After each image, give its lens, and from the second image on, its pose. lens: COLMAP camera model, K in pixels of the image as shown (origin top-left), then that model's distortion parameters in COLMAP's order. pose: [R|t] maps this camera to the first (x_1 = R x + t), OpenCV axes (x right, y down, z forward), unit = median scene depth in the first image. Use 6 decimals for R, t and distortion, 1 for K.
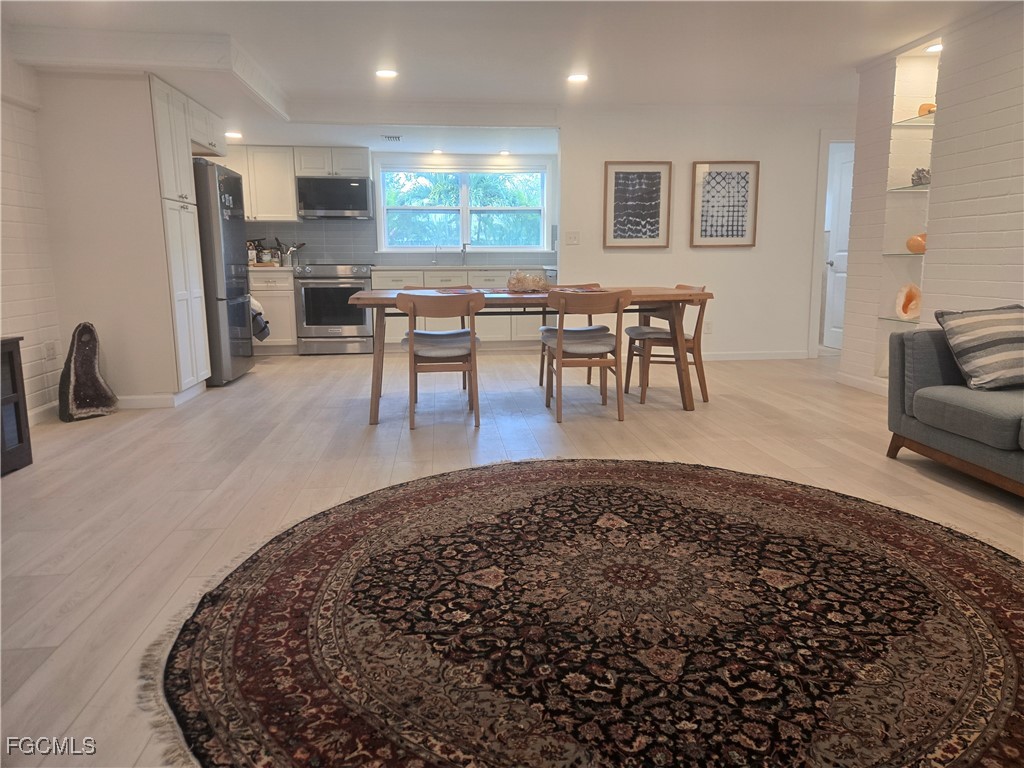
lens RADIAL K [[692.5, 0, 520.7], [0, 692.5, 362.3], [0, 0, 1]] dist [0.064725, -0.056744]
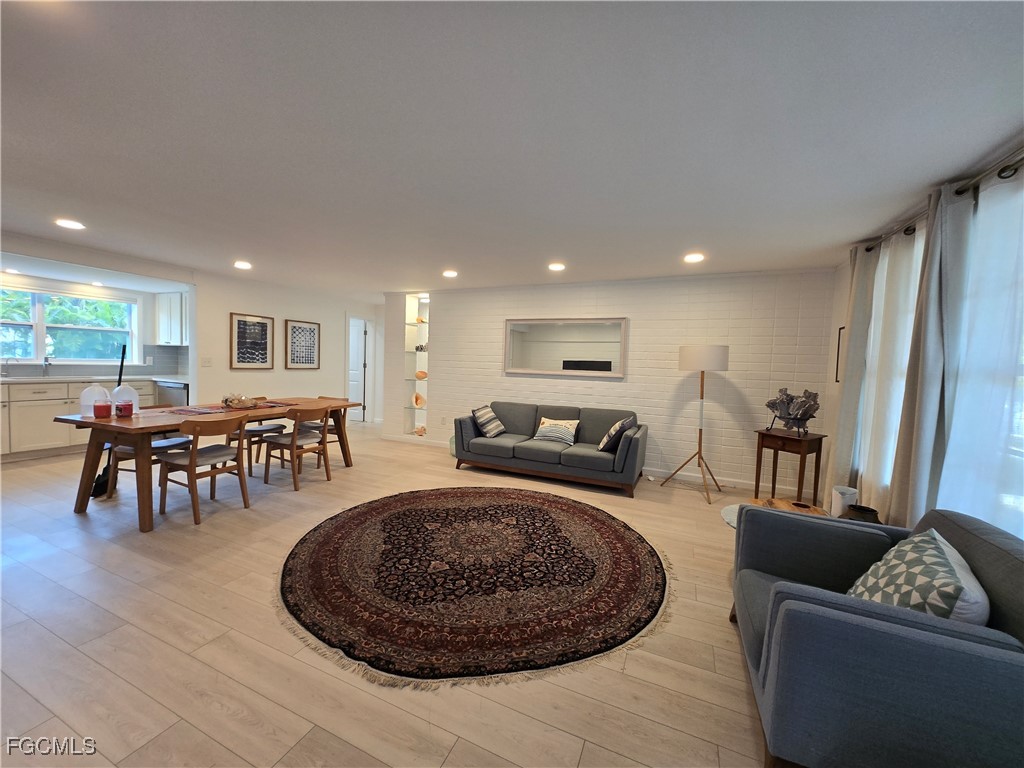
lens RADIAL K [[399.5, 0, 511.2], [0, 399.5, 383.3], [0, 0, 1]] dist [-0.003079, -0.000348]
pose [[0.490350, -0.019921, 0.871298, -0.653469], [0.084447, 0.996121, -0.024750, -0.124048], [-0.867425, 0.085715, 0.490130, 0.129980]]
